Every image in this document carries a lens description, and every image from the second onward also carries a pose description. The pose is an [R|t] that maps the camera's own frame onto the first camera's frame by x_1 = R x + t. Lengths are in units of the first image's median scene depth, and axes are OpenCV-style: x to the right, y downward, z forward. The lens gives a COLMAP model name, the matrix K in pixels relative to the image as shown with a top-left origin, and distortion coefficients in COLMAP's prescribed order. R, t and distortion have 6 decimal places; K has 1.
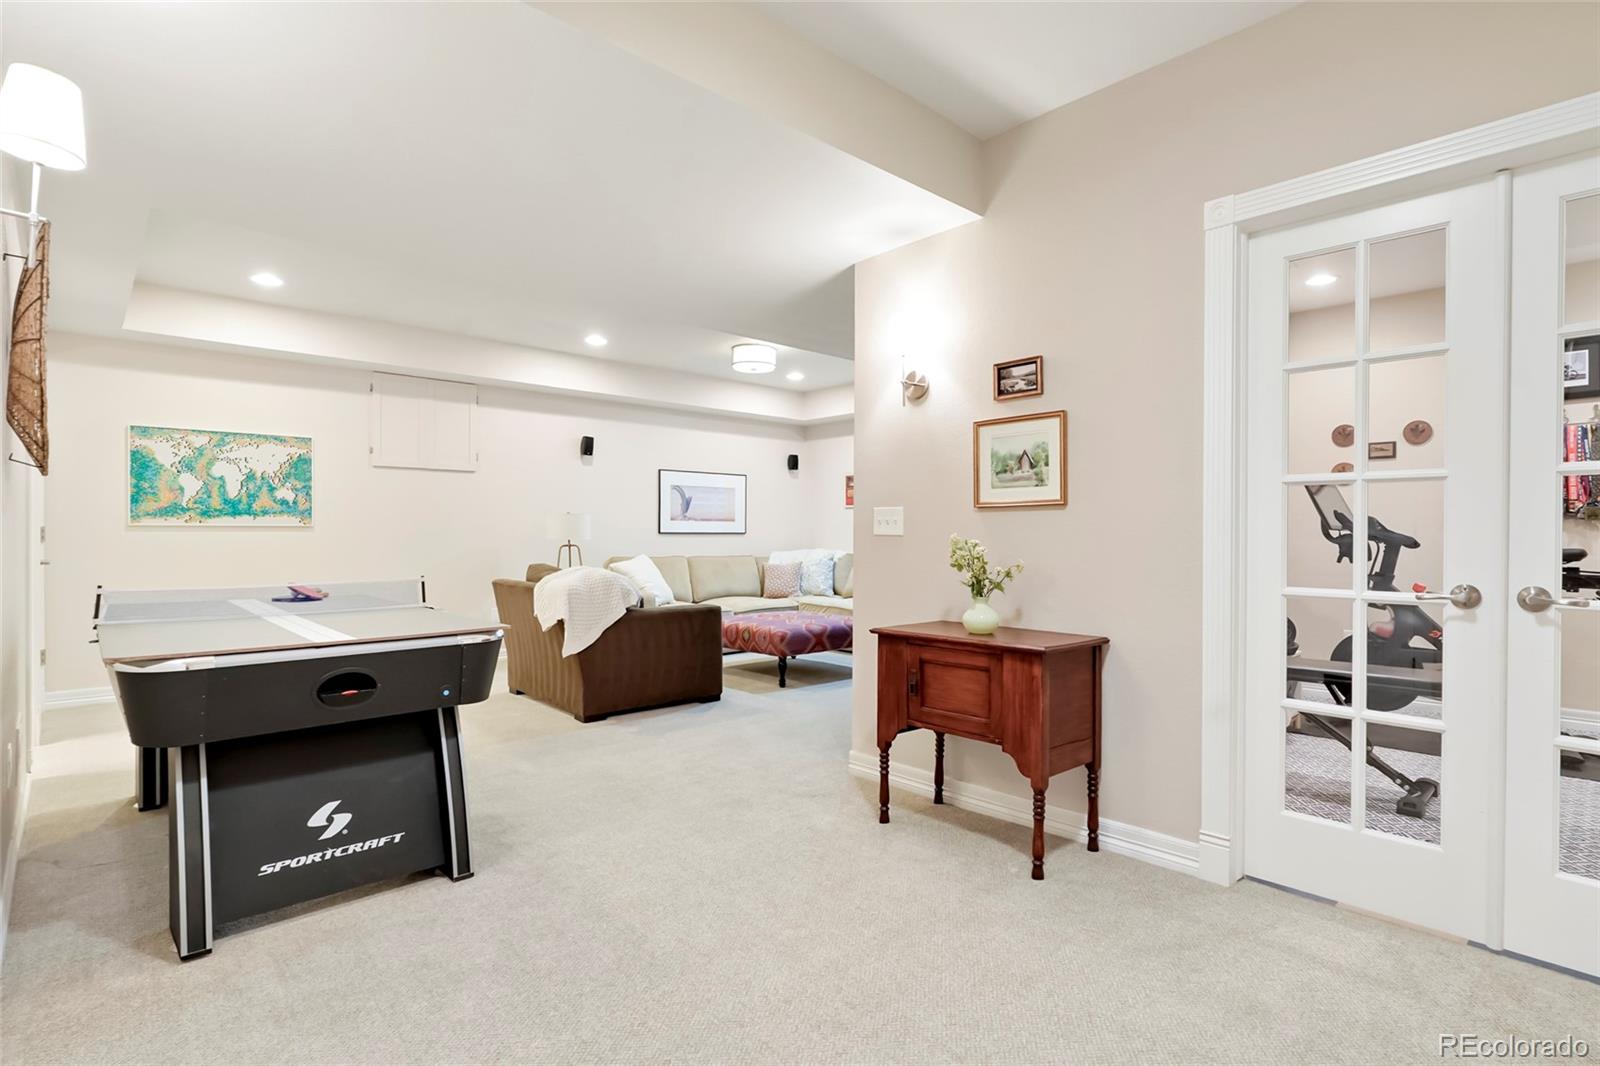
lens RADIAL K [[787.9, 0, 809.3], [0, 787.9, 544.4], [0, 0, 1]] dist [-0.006060, 0.001662]
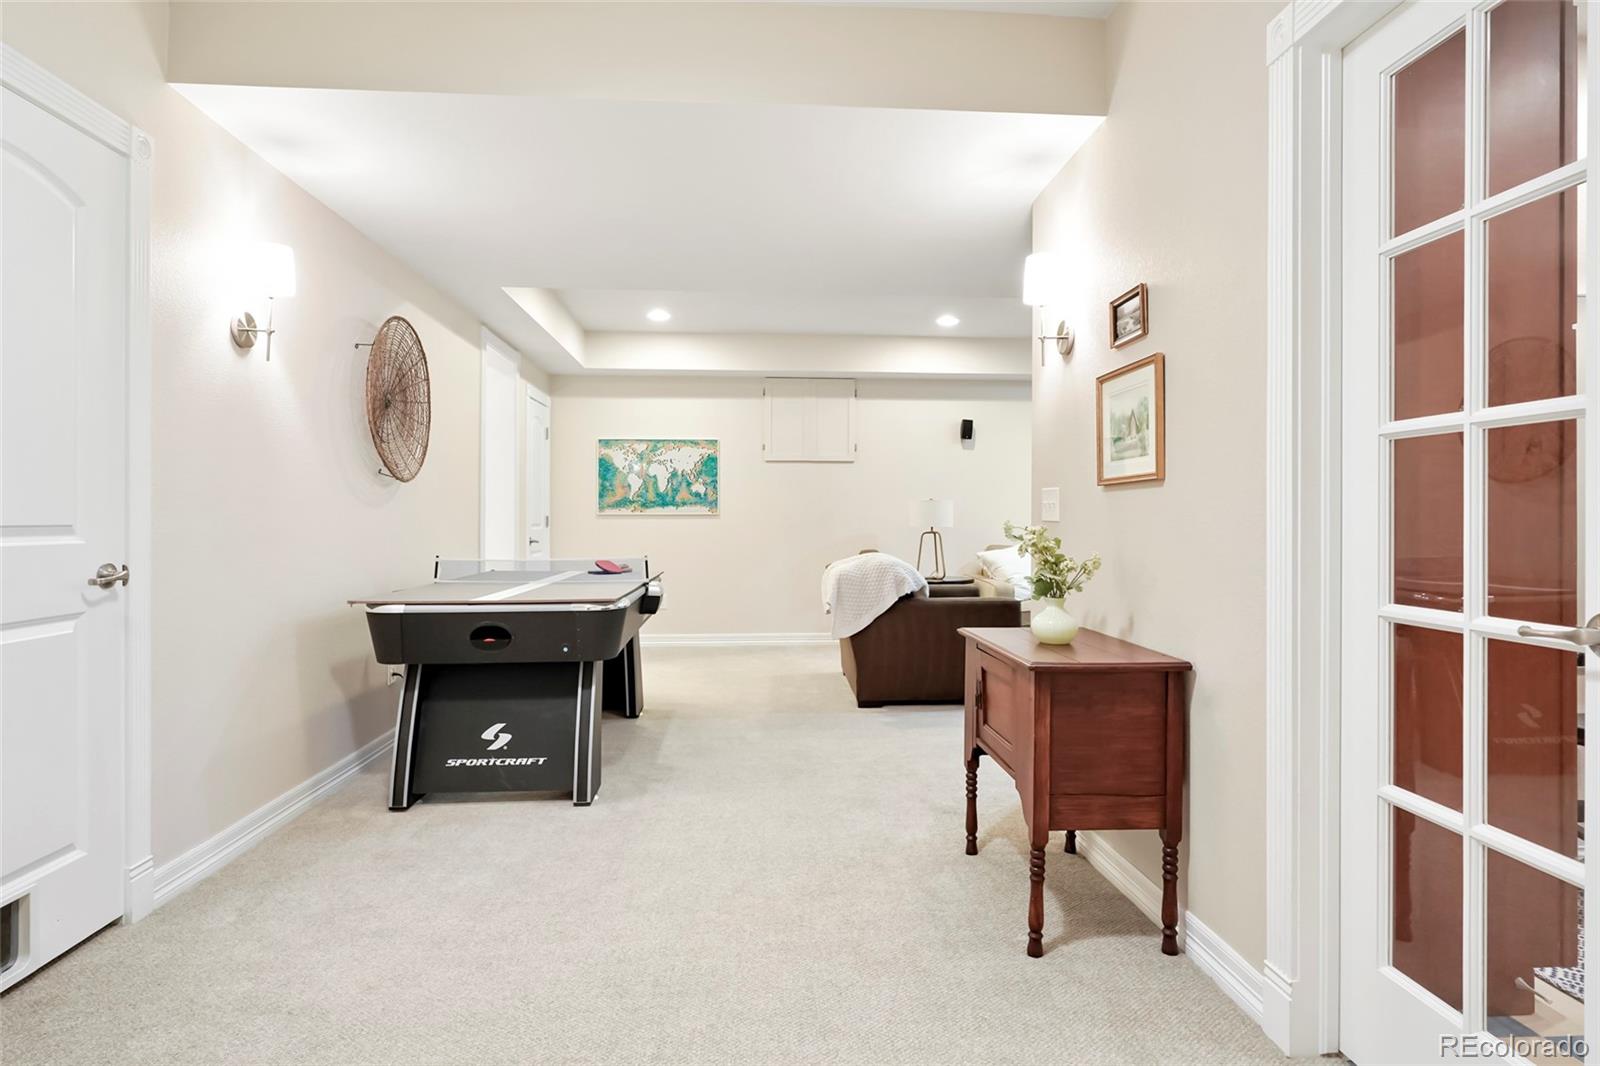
lens RADIAL K [[856.5, 0, 807.8], [0, 856.5, 527.7], [0, 0, 1]] dist [-0.008840, 0.001778]
pose [[0.782056, 0.003806, -0.623196, 0.544803], [-0.007601, 0.999965, -0.003431, 0.000109], [0.623161, 0.007420, 0.782058, 0.155560]]
